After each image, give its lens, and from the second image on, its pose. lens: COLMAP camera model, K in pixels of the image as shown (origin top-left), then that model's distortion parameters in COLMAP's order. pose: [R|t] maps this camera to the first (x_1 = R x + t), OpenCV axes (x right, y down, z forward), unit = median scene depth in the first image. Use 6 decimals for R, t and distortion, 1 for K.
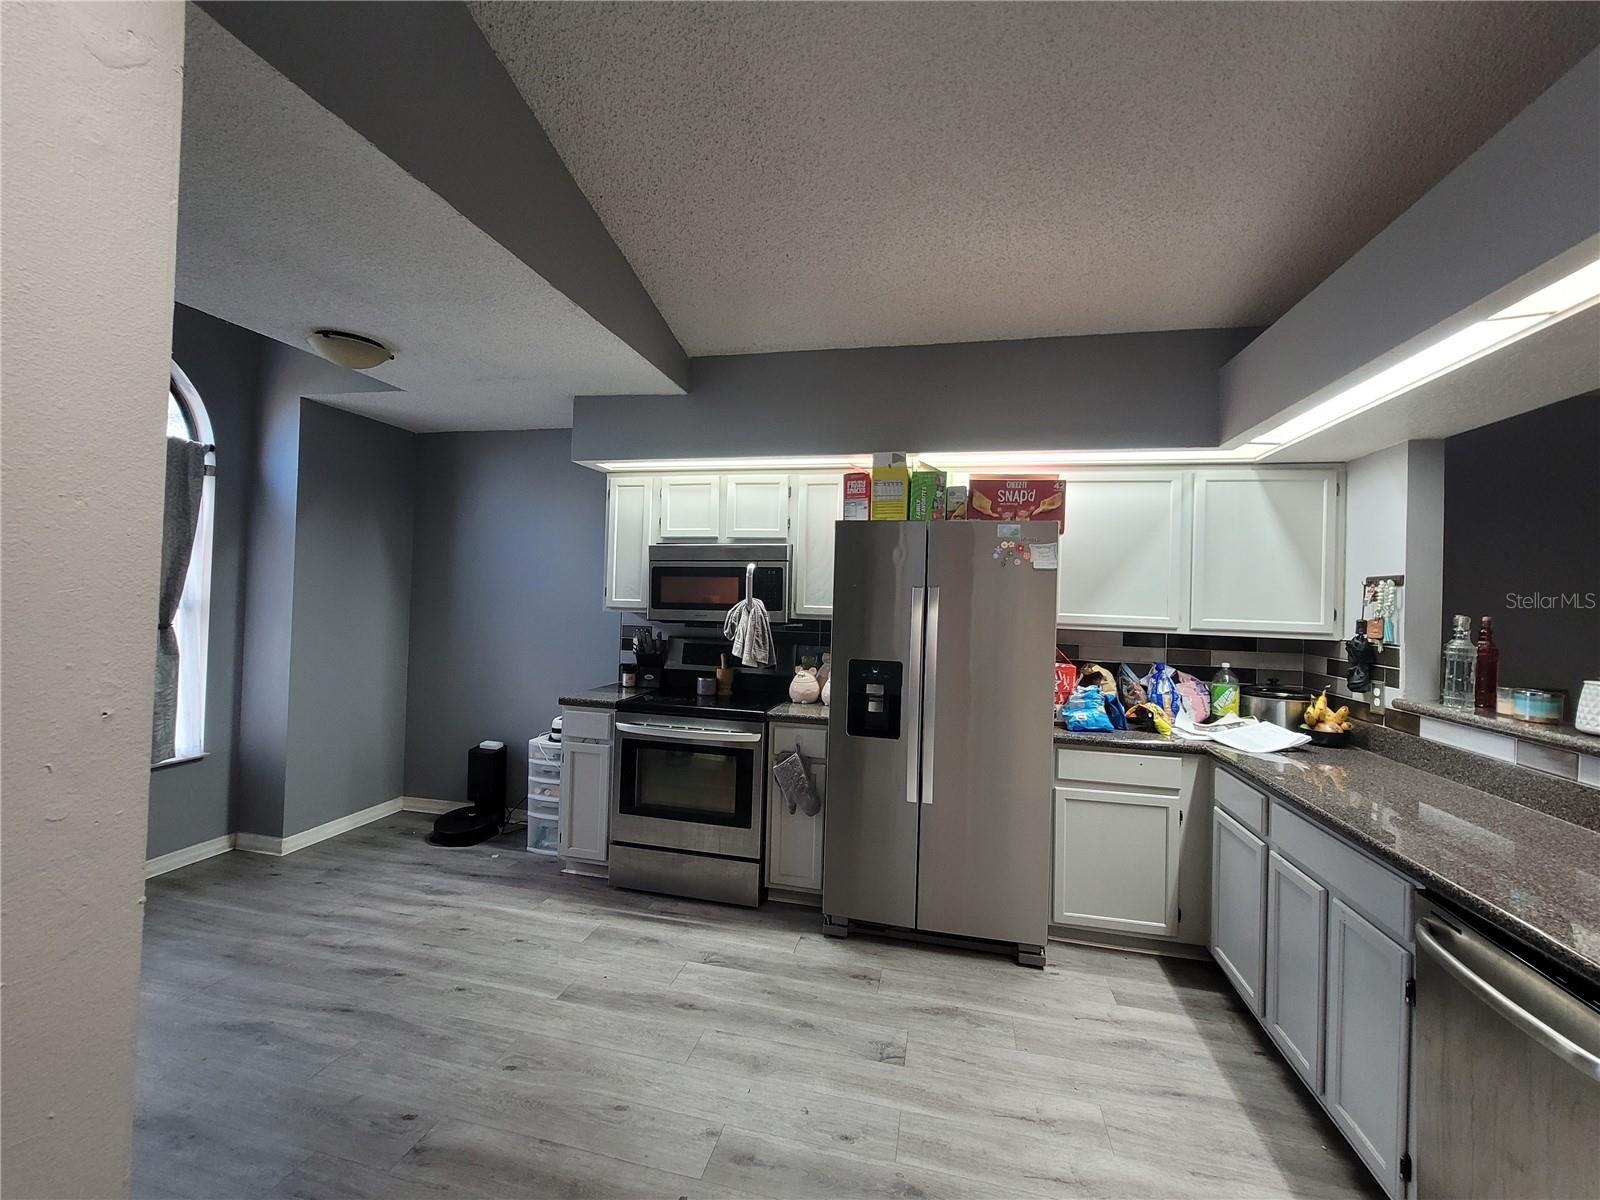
lens RADIAL K [[655.9, 0, 800.0], [0, 655.9, 587.9], [0, 0, 1]] dist [-0.003745, -0.000161]
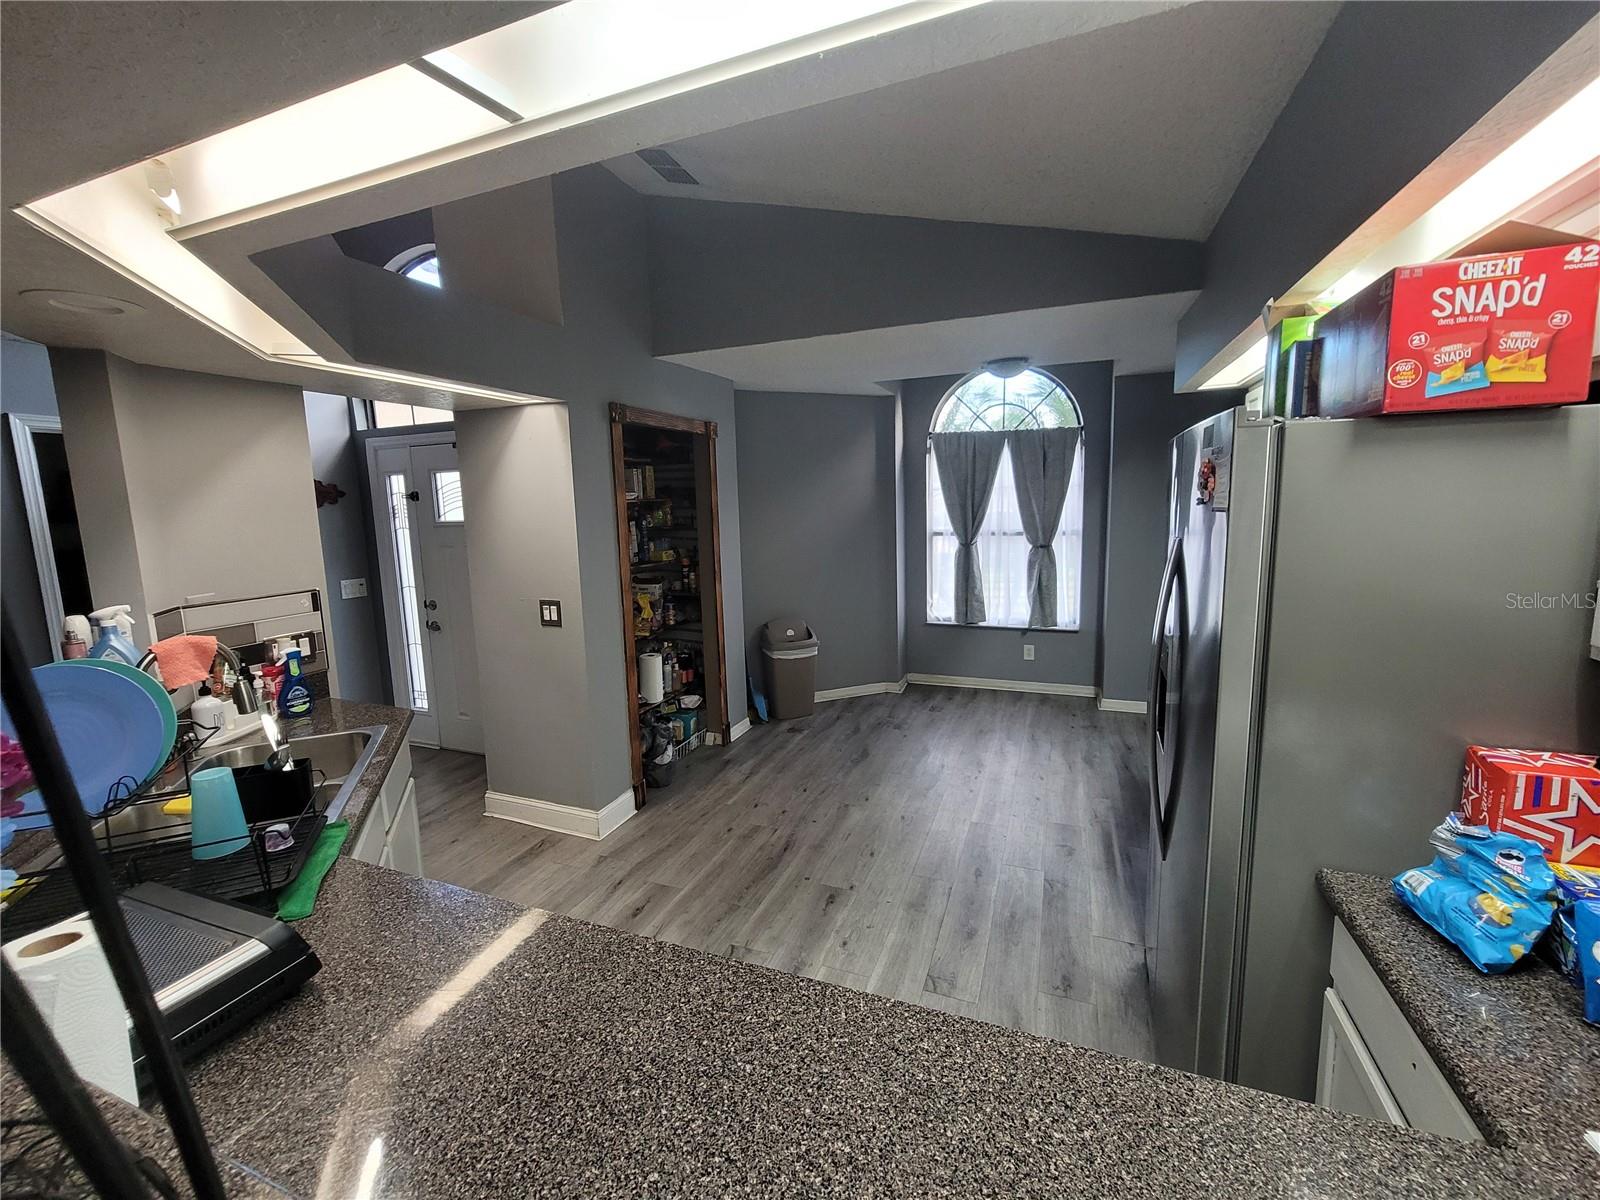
lens RADIAL K [[655.9, 0, 800.0], [0, 655.9, 587.9], [0, 0, 1]] dist [-0.003745, -0.000161]
pose [[-0.151503, 0.103990, -0.982971, 1.036945], [0.031410, 0.994455, 0.100364, -0.030445], [0.987958, -0.015669, -0.153929, 0.865592]]
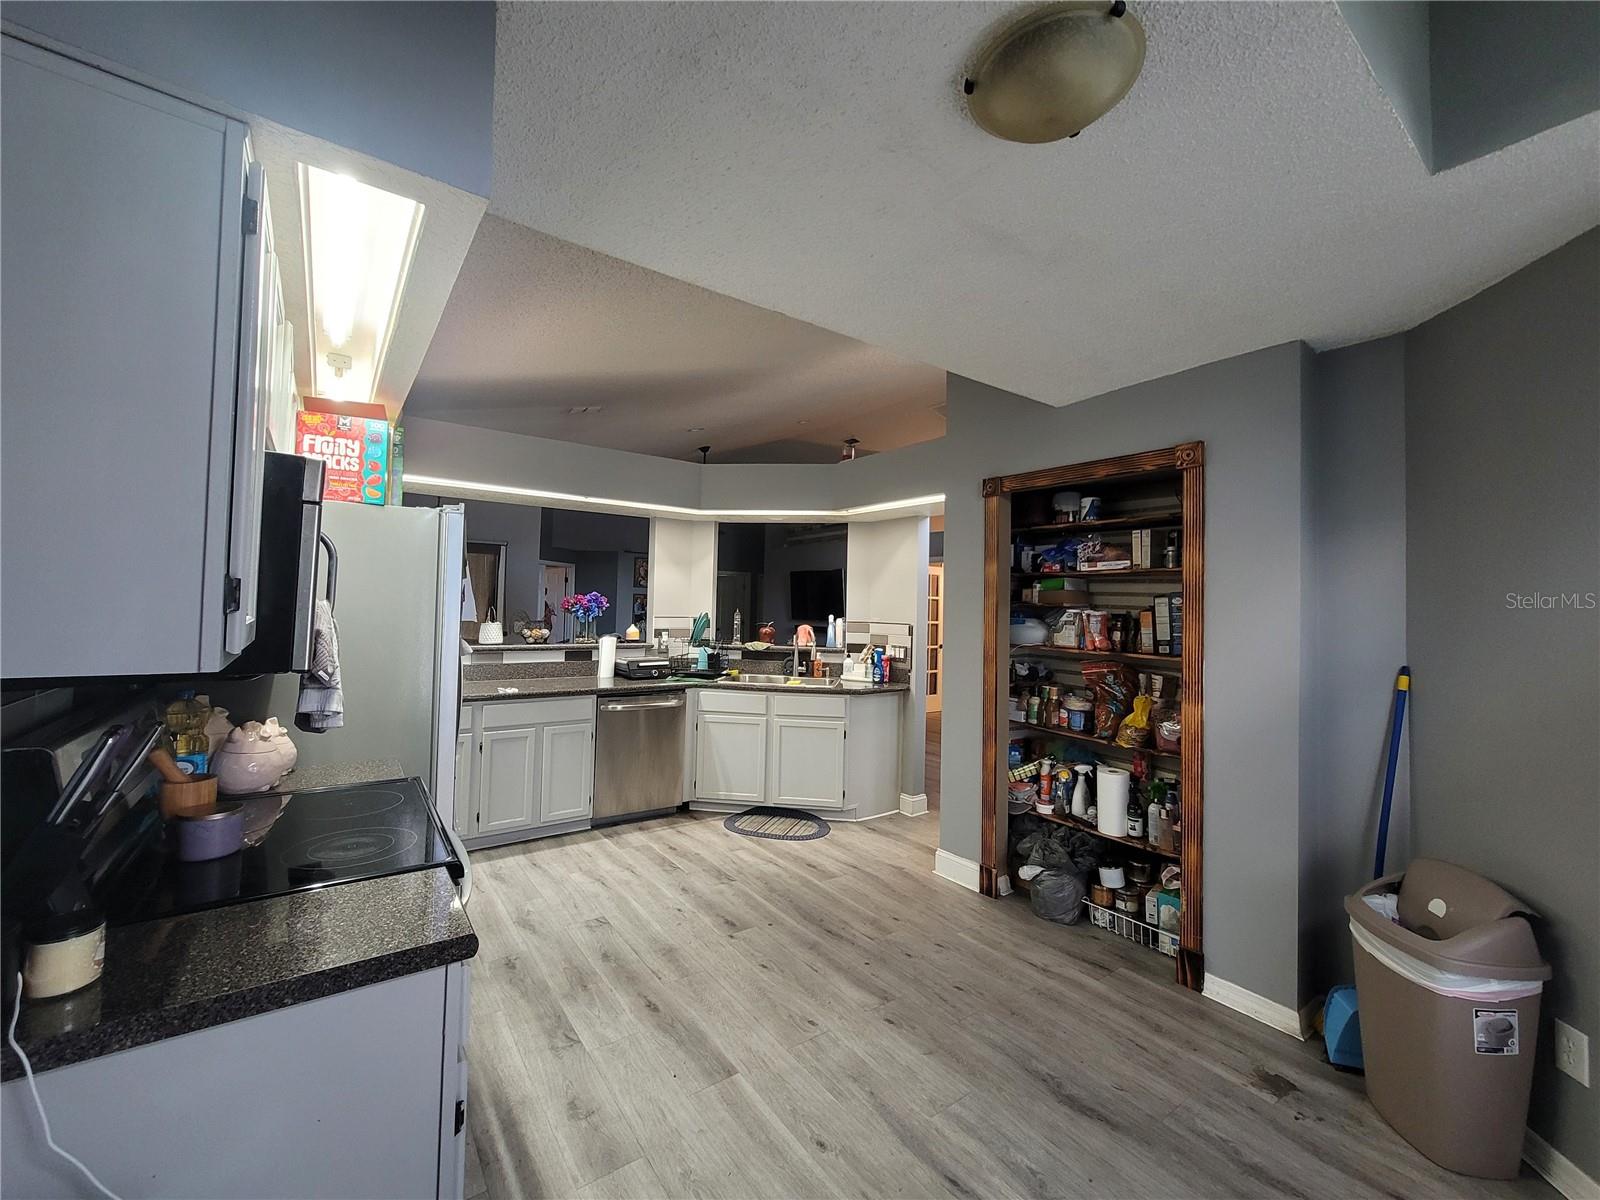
lens RADIAL K [[655.9, 0, 800.0], [0, 655.9, 587.9], [0, 0, 1]] dist [-0.003745, -0.000161]
pose [[-0.752632, -0.029852, 0.657764, -0.995610], [-0.052087, 0.998540, -0.014282, -0.008785], [-0.656378, -0.045010, -0.753089, 1.644156]]
